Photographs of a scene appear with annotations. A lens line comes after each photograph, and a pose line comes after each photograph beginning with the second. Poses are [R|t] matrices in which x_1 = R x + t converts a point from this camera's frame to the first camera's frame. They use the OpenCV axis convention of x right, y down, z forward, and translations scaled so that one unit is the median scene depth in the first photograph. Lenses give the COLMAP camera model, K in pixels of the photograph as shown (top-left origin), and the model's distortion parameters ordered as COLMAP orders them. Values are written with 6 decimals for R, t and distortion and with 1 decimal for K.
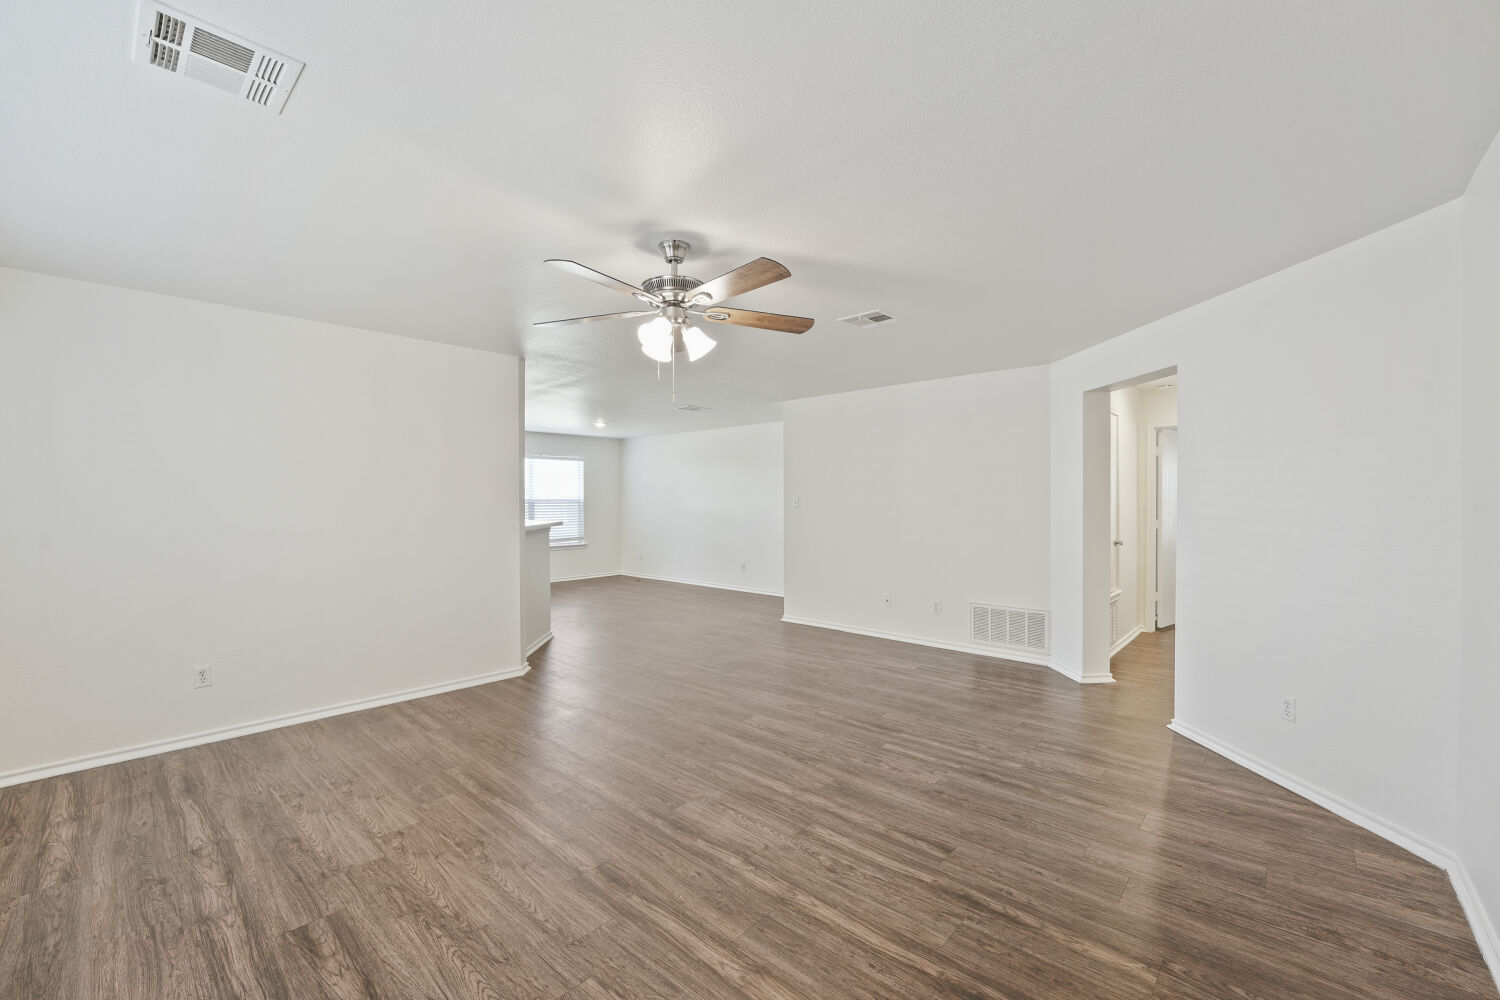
lens RADIAL K [[620.1, 0, 743.2], [0, 620.1, 506.0], [0, 0, 1]] dist [-0.025644, 0.004664]
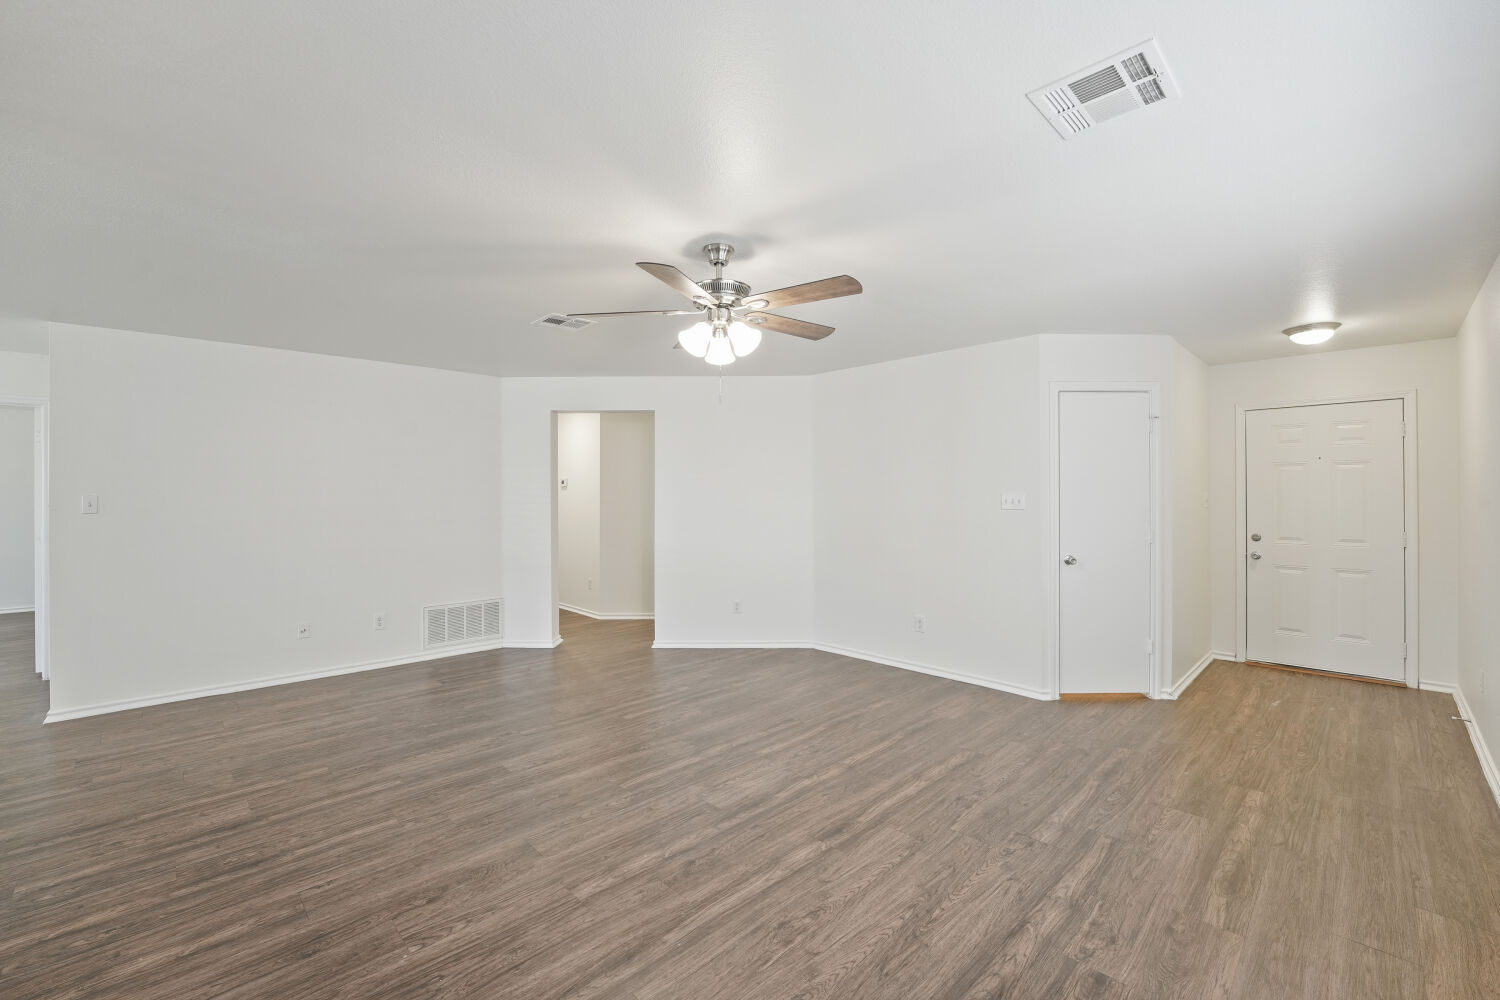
lens RADIAL K [[620.1, 0, 755.8], [0, 620.1, 493.4], [0, 0, 1]] dist [-0.025644, 0.004664]
pose [[0.048912, 0.003366, 0.998797, -1.087646], [0.015600, 0.999870, -0.004134, -0.014447], [-0.998681, 0.015784, 0.048853, 0.865860]]
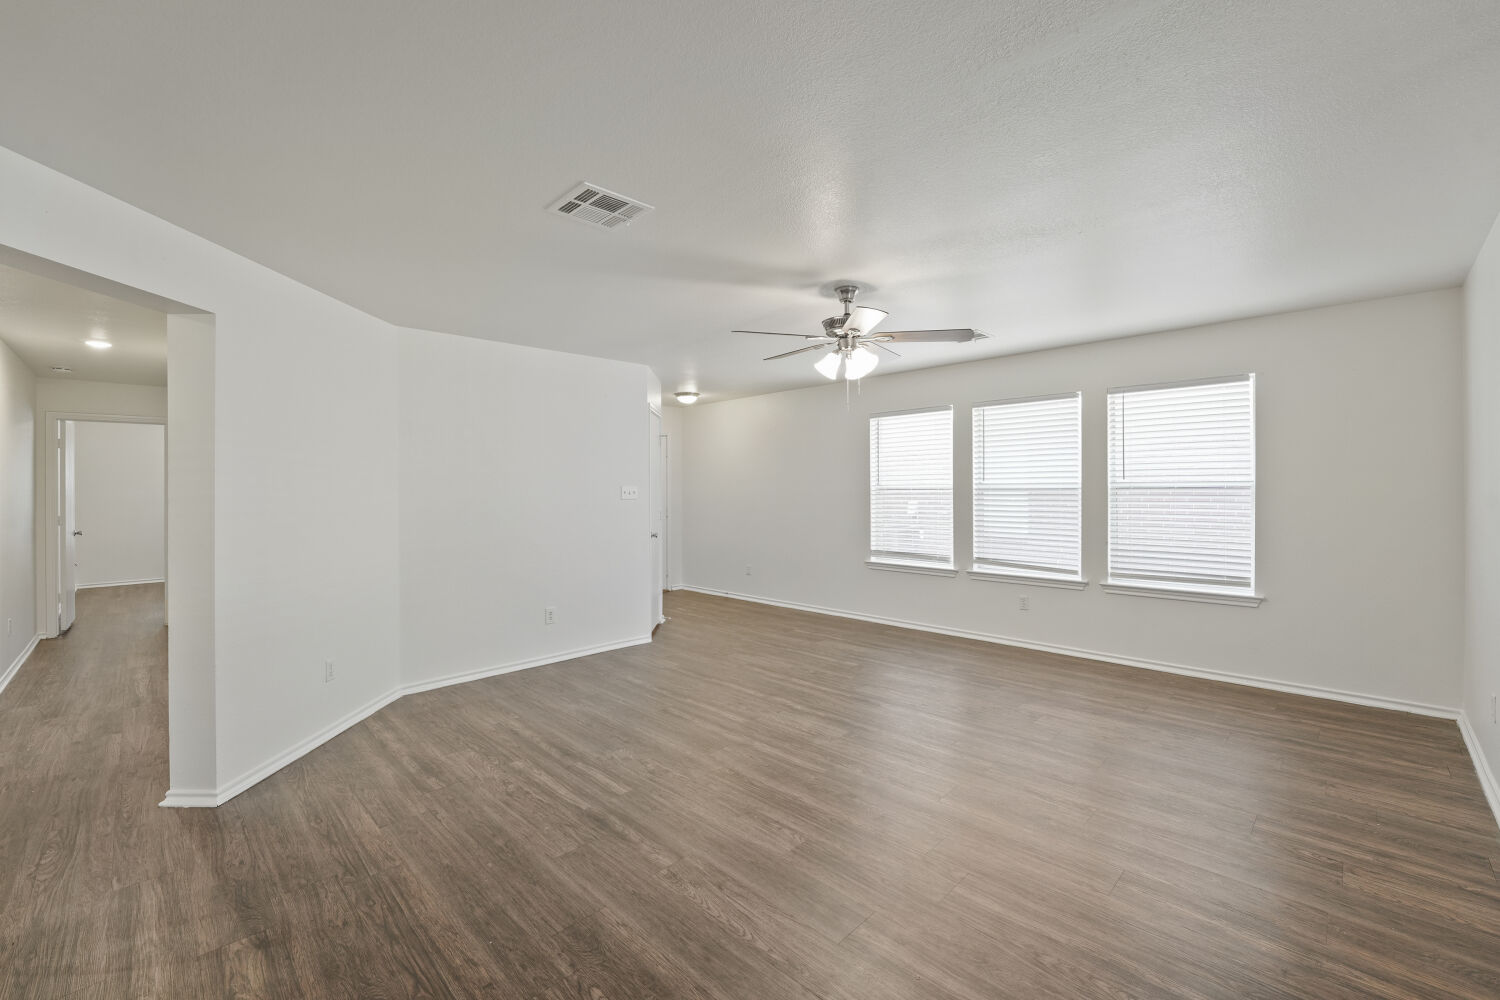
lens RADIAL K [[620.1, 0, 748.4], [0, 620.1, 485.2], [0, 0, 1]] dist [-0.025644, 0.004664]
pose [[-0.999222, 0.010355, 0.038048, 0.041605], [0.010645, 0.999916, 0.007436, -0.024466], [-0.037968, 0.007835, -0.999248, 2.220363]]
